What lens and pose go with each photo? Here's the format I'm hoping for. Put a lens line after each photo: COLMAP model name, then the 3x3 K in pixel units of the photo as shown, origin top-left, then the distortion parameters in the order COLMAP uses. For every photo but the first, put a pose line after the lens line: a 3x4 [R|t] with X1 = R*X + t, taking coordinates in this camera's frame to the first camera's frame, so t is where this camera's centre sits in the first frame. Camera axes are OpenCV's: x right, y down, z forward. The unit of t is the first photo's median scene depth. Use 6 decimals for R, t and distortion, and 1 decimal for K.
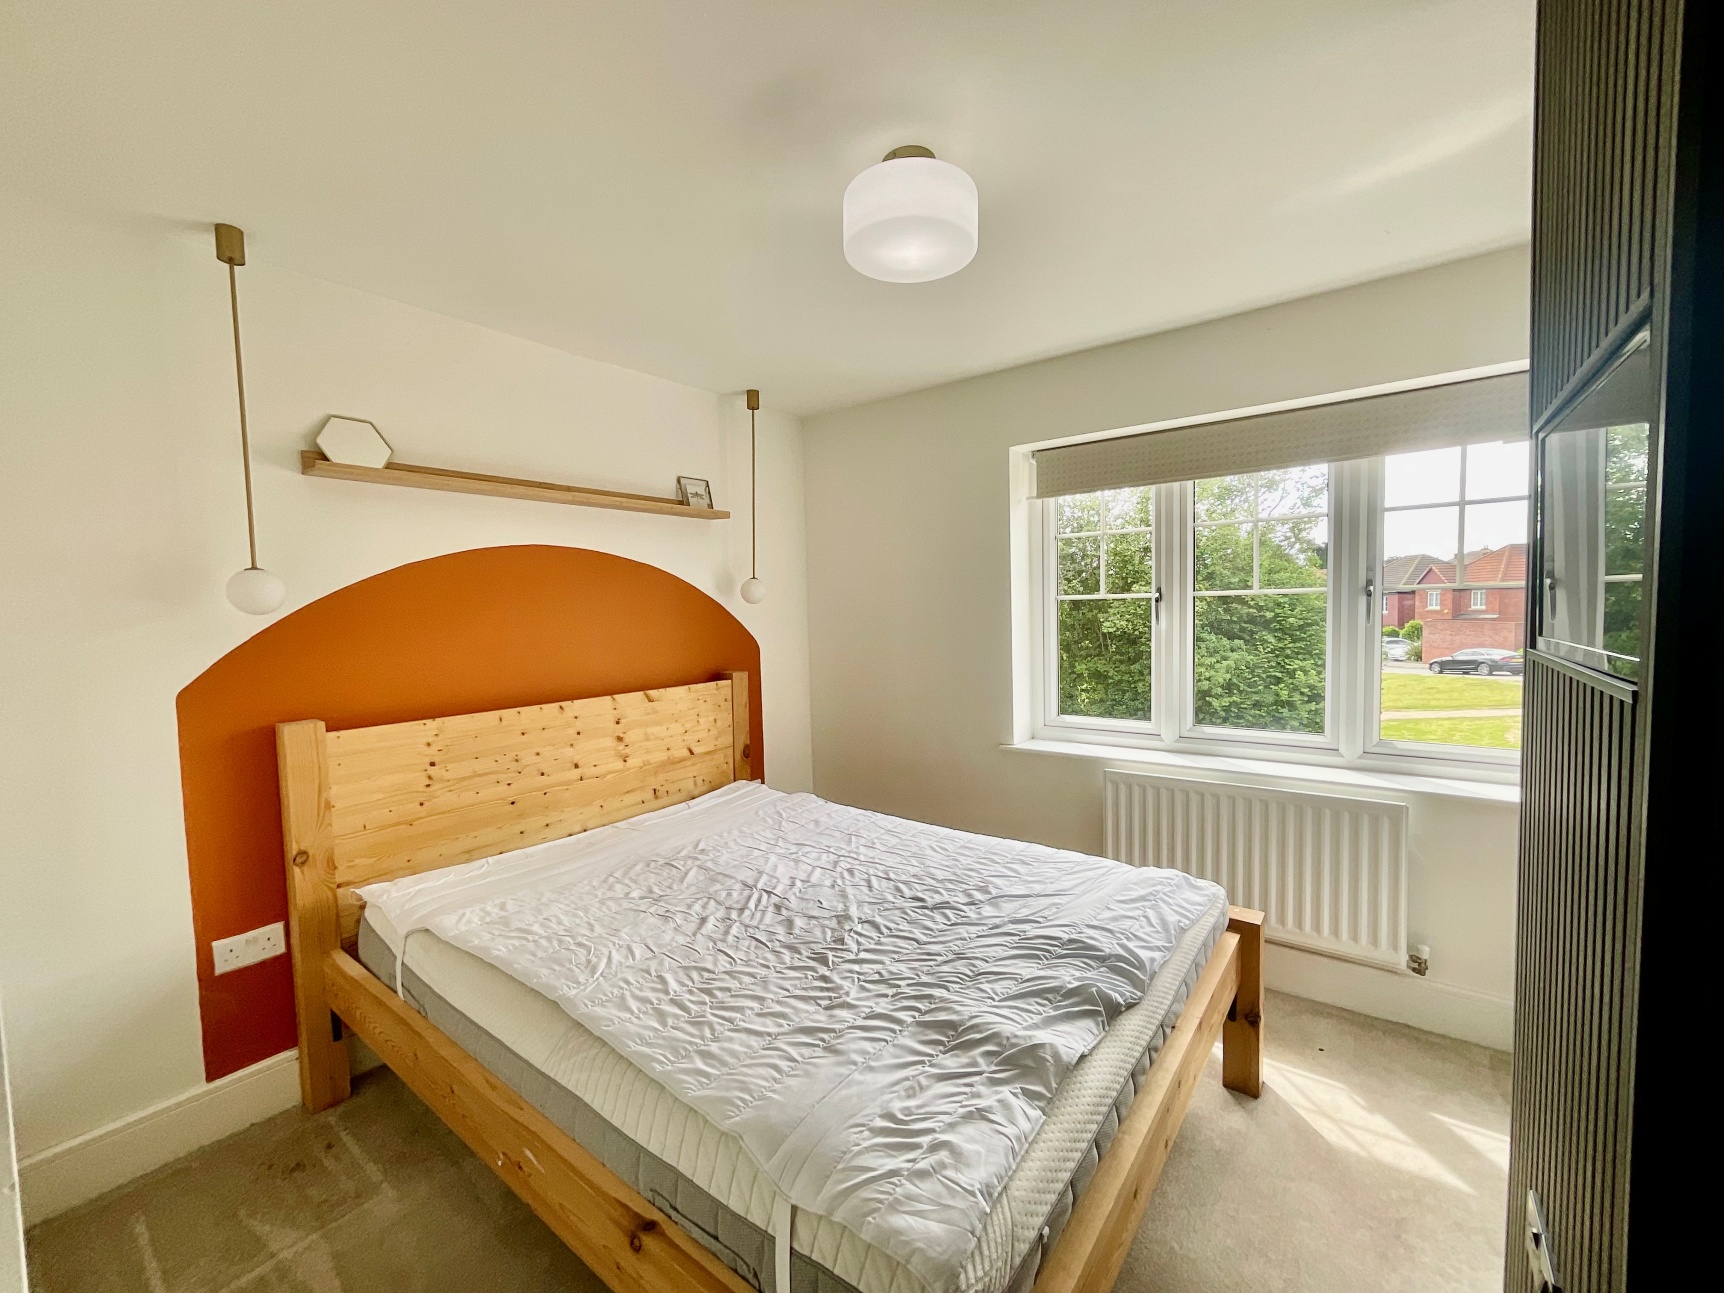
lens RADIAL K [[706.2, 0, 875.2], [0, 706.2, 645.6], [0, 0, 1]] dist [-0.011371, 0.010563]
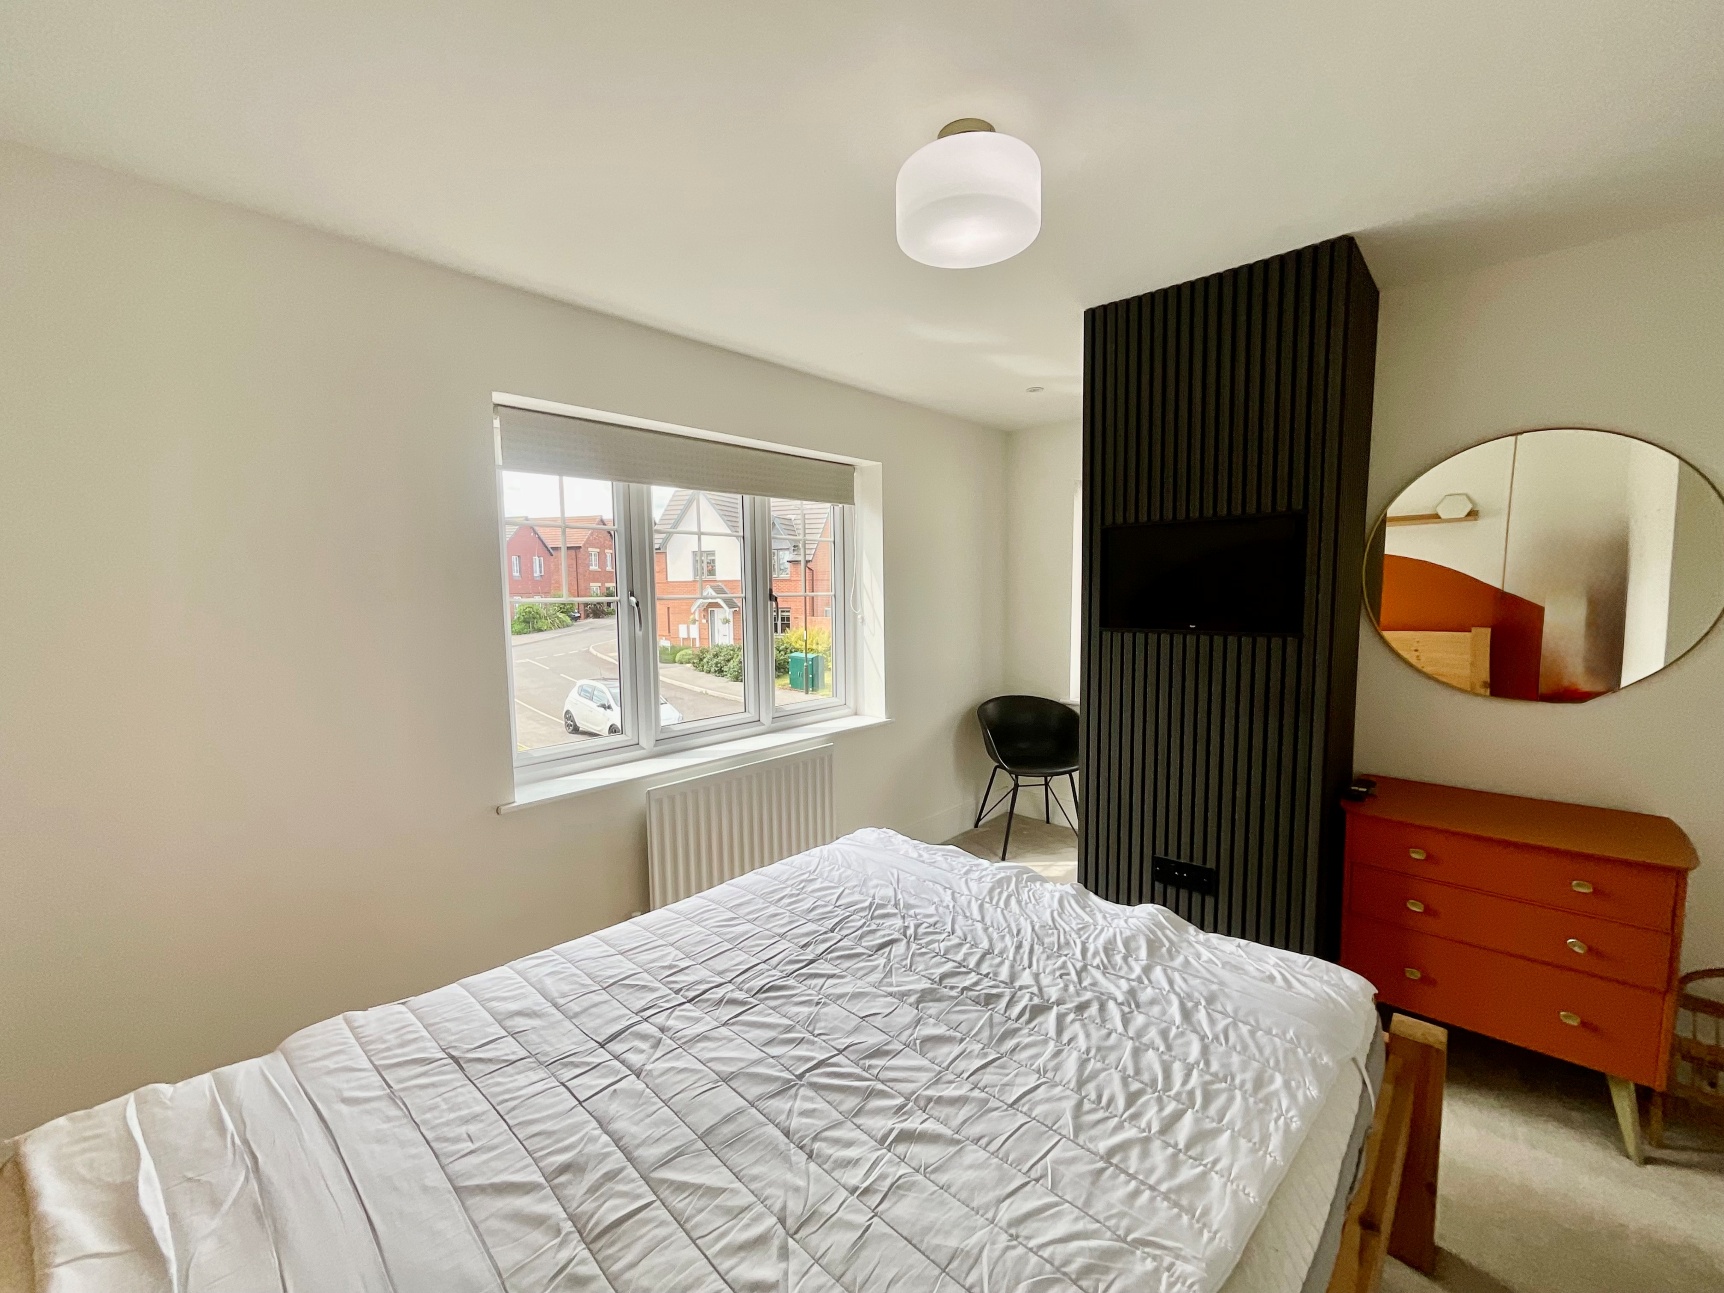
lens RADIAL K [[680.5, 0, 922.6], [0, 680.5, 651.4], [0, 0, 1]] dist [0.000648, 0.000143]
pose [[0.085548, -0.062559, 0.994368, -0.771625], [0.066568, 0.996156, 0.056944, -0.039397], [-0.994108, 0.061322, 0.089384, 0.907603]]
